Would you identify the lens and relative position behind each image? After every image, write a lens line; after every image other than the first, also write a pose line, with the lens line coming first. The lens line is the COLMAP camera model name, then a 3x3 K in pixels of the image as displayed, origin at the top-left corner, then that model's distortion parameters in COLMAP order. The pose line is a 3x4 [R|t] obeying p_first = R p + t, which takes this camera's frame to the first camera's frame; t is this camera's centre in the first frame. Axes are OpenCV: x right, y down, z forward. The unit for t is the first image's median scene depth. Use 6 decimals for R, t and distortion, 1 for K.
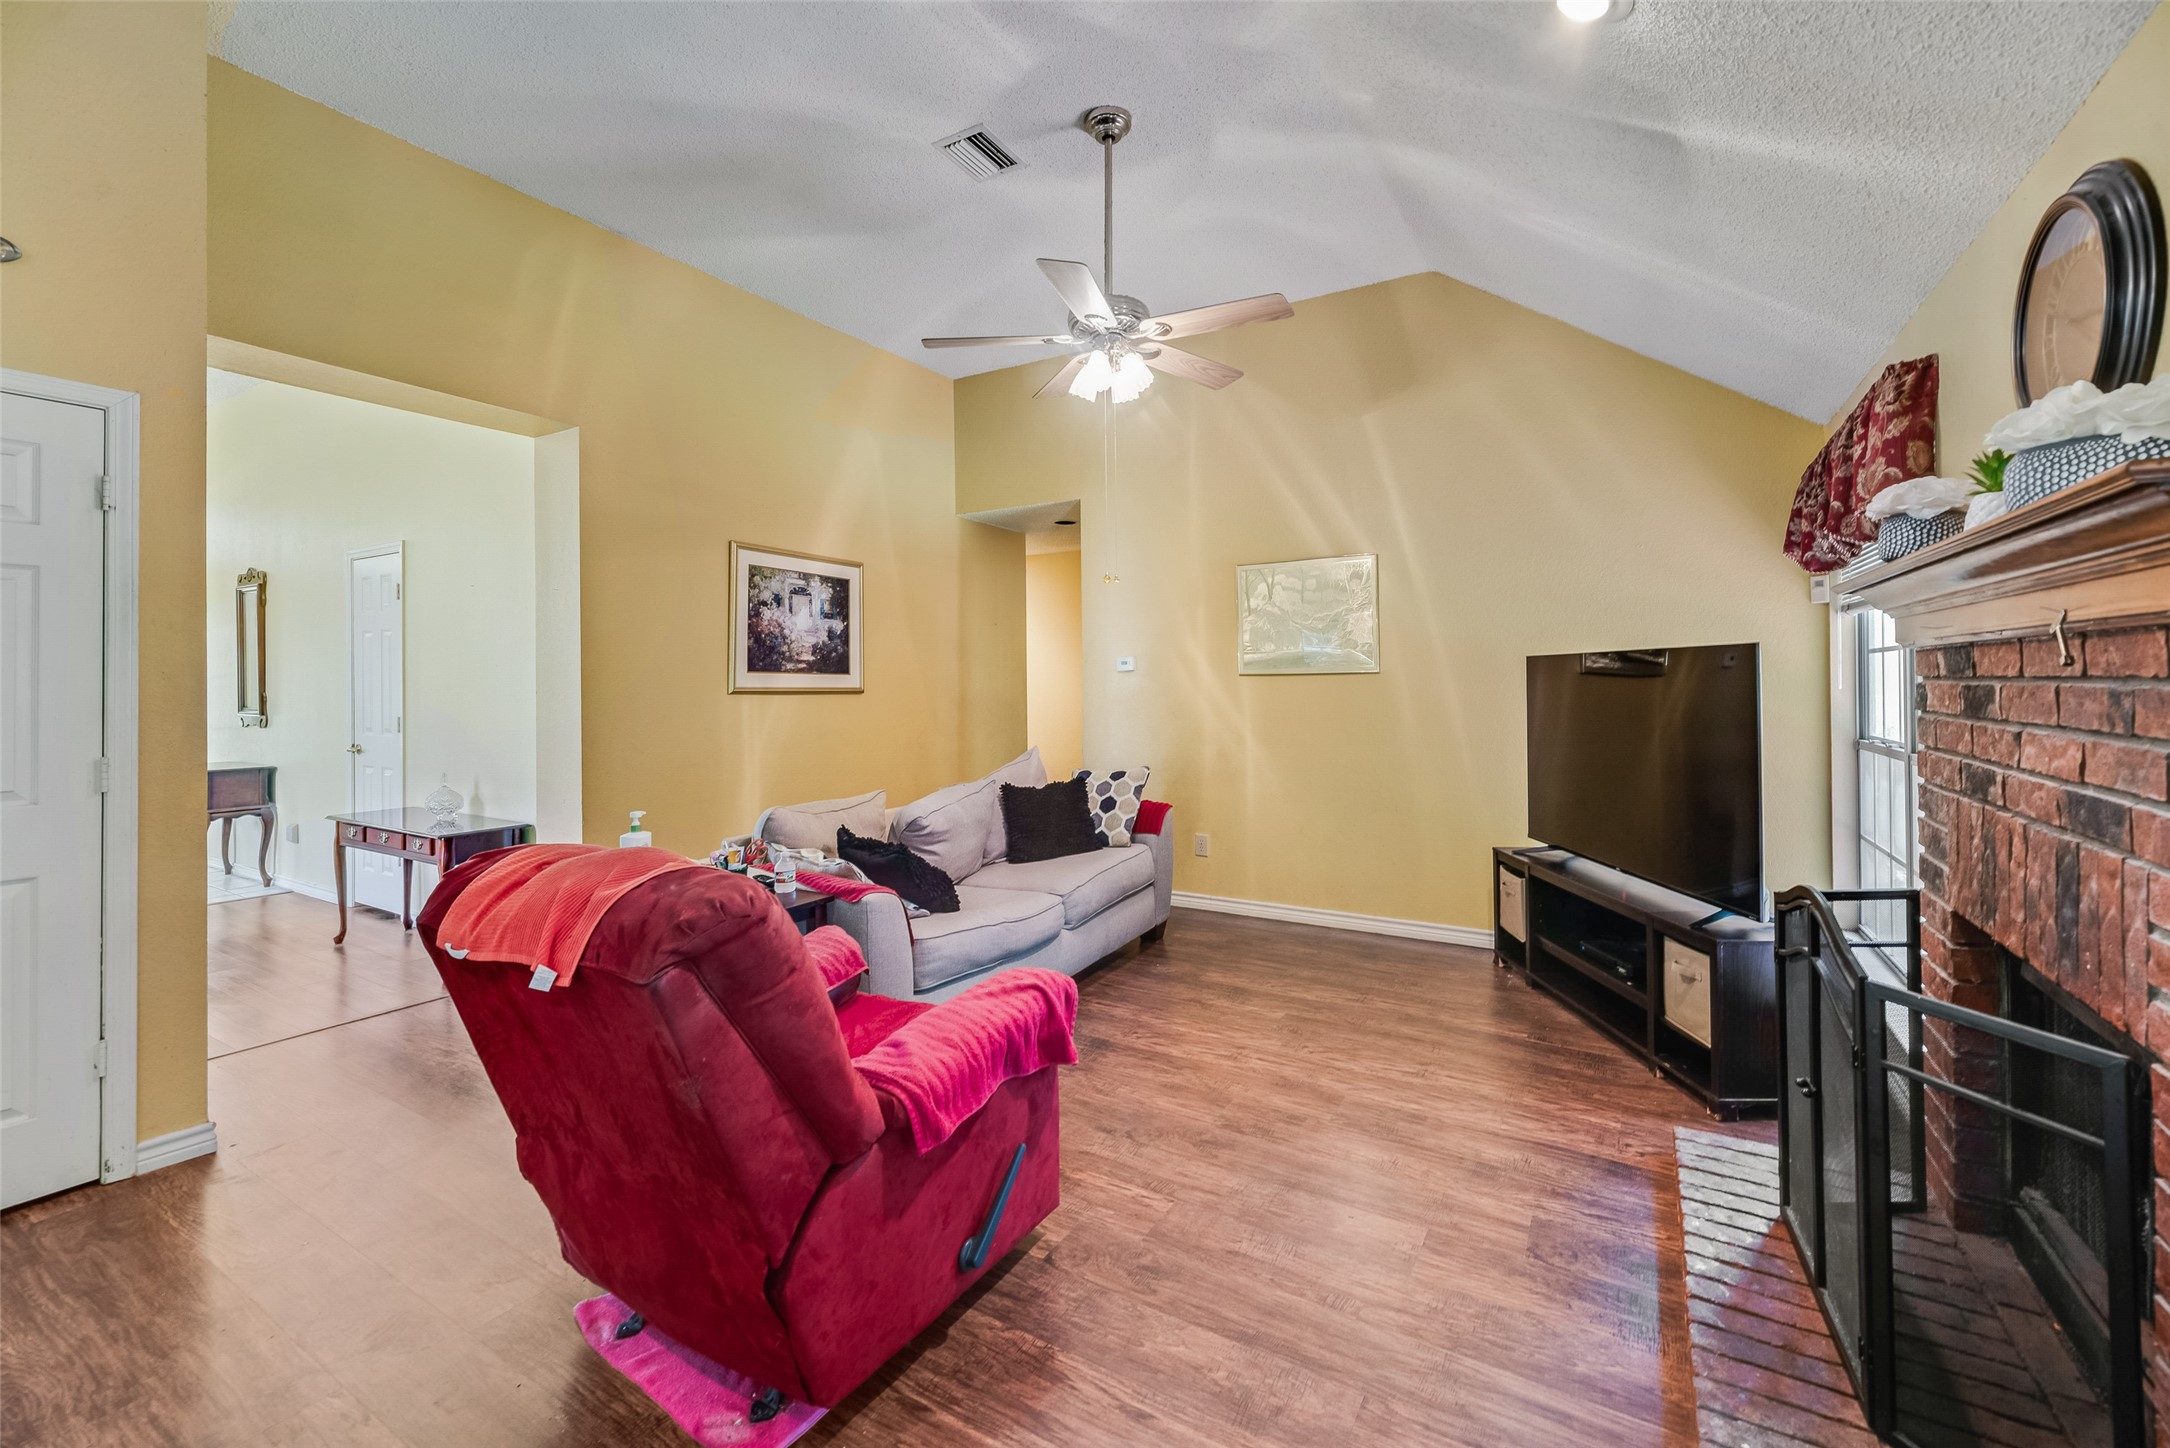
lens RADIAL K [[892.6, 0, 1089.2], [0, 892.6, 676.4], [0, 0, 1]] dist [-0.003689, 0.001164]
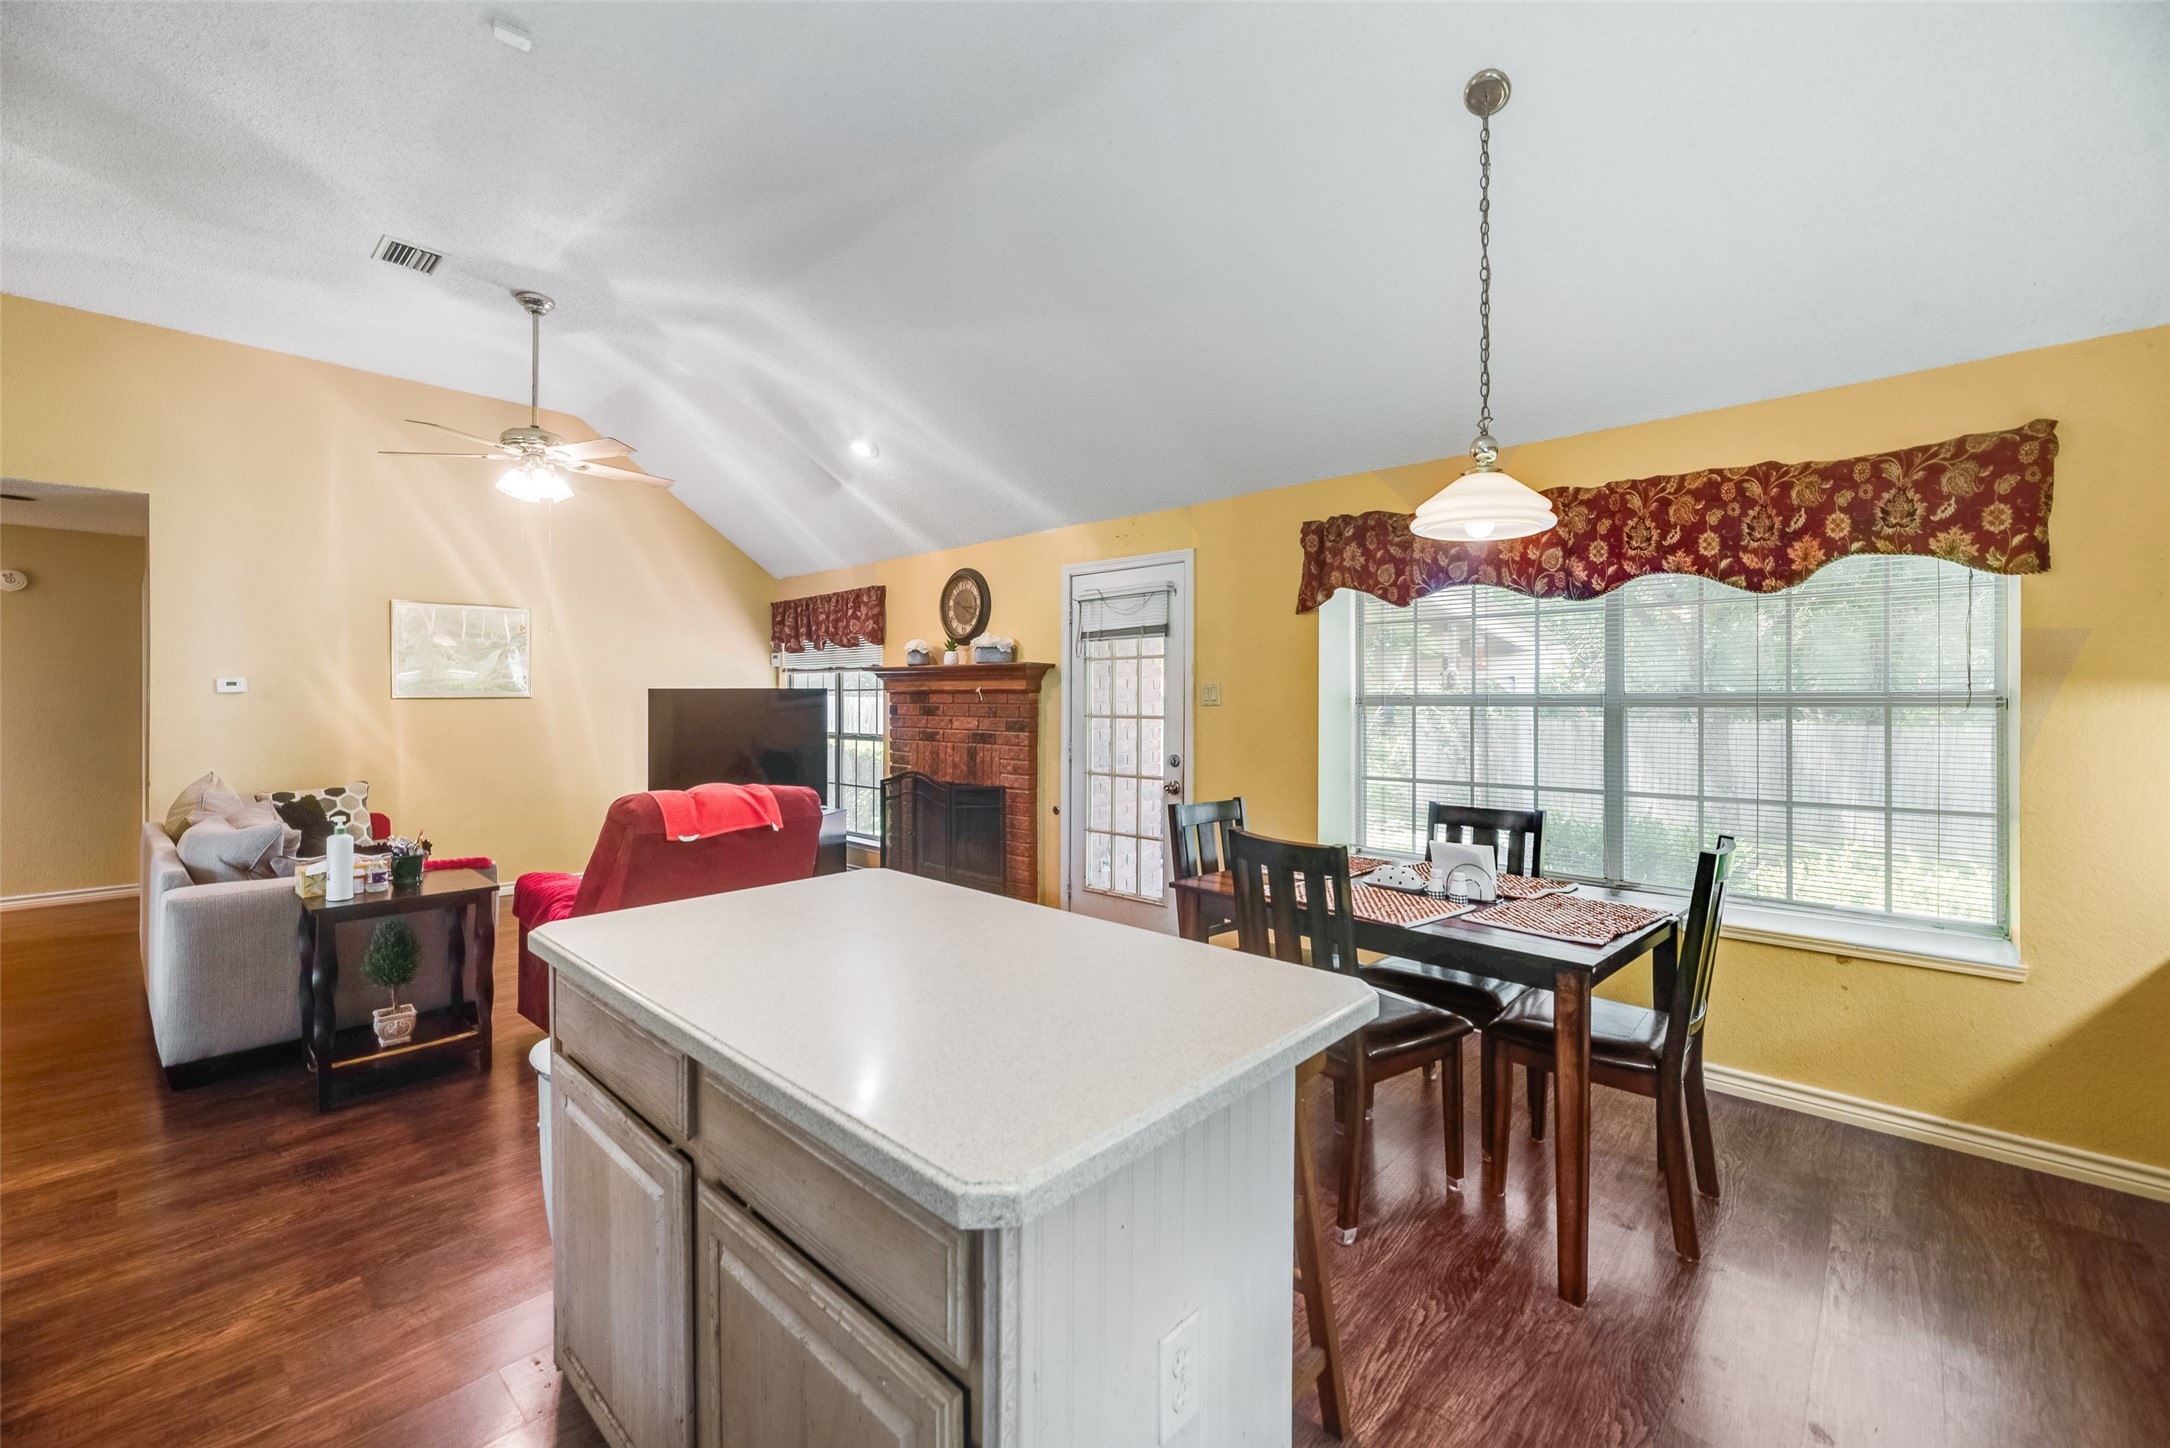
lens RADIAL K [[892.6, 0, 1089.7], [0, 892.6, 684.9], [0, 0, 1]] dist [-0.003689, 0.001164]
pose [[0.204079, 0.024722, 0.978642, -1.247088], [-0.006935, 0.999692, -0.023808, 0.004611], [-0.978930, -0.001928, 0.204188, -0.143289]]
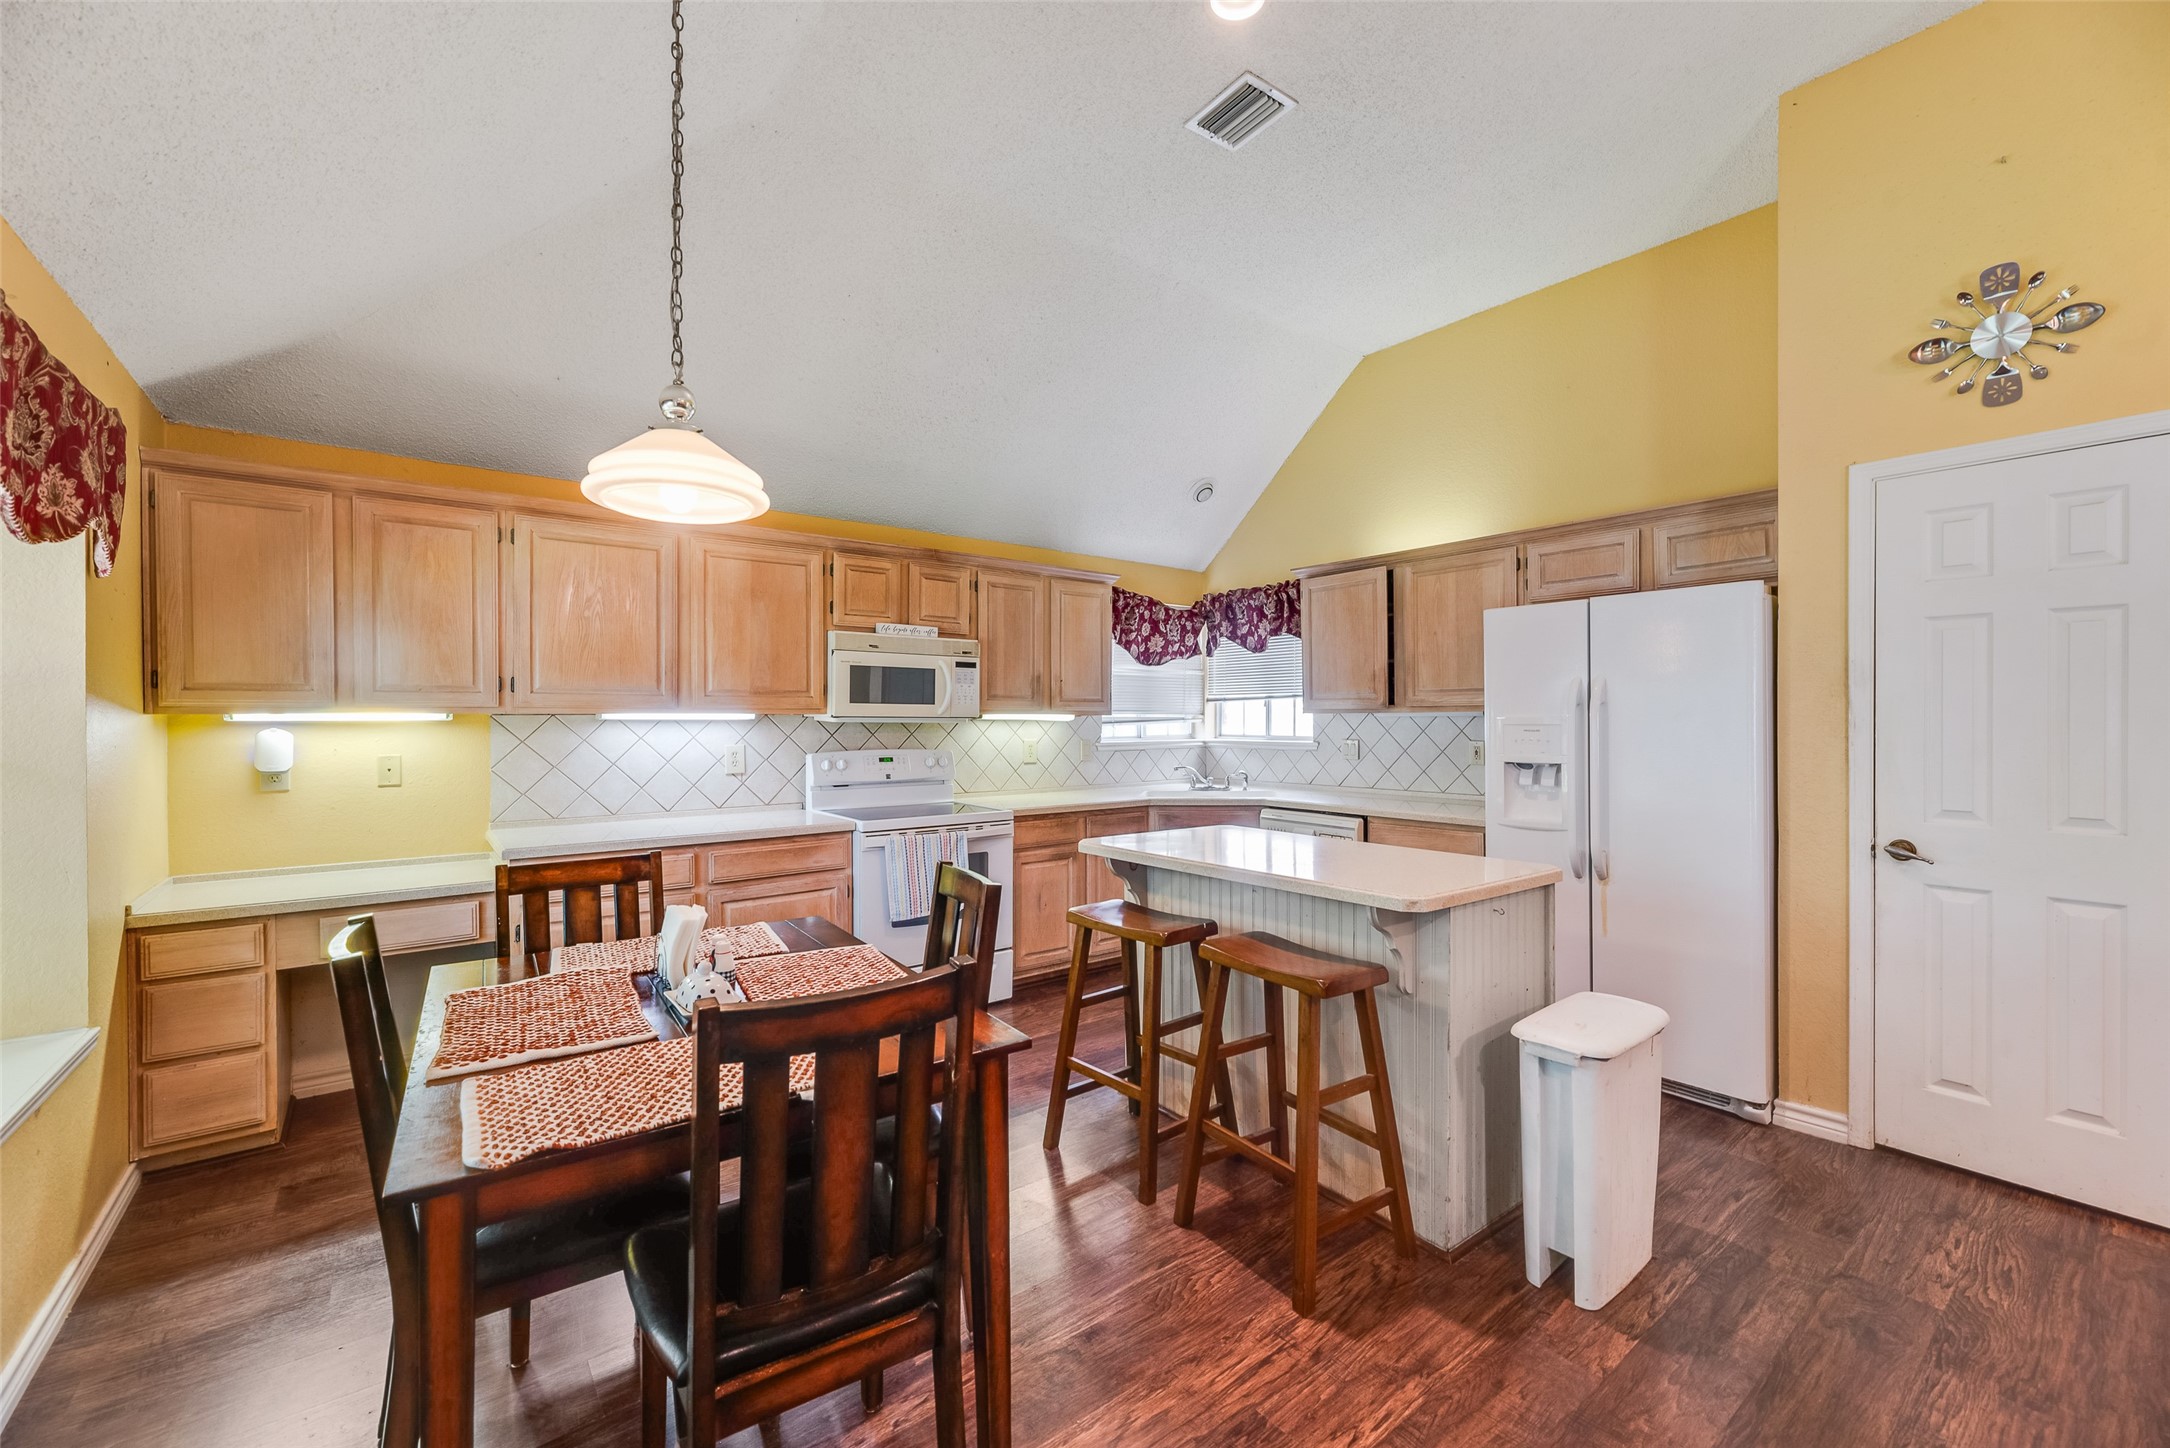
lens RADIAL K [[892.6, 0, 1090.0], [0, 892.6, 715.8], [0, 0, 1]] dist [-0.003689, 0.001164]
pose [[-0.347852, 0.003650, -0.937543, 0.155306], [0.009175, 0.999958, 0.000489, -0.005080], [0.937505, -0.008432, -0.347870, 0.178879]]
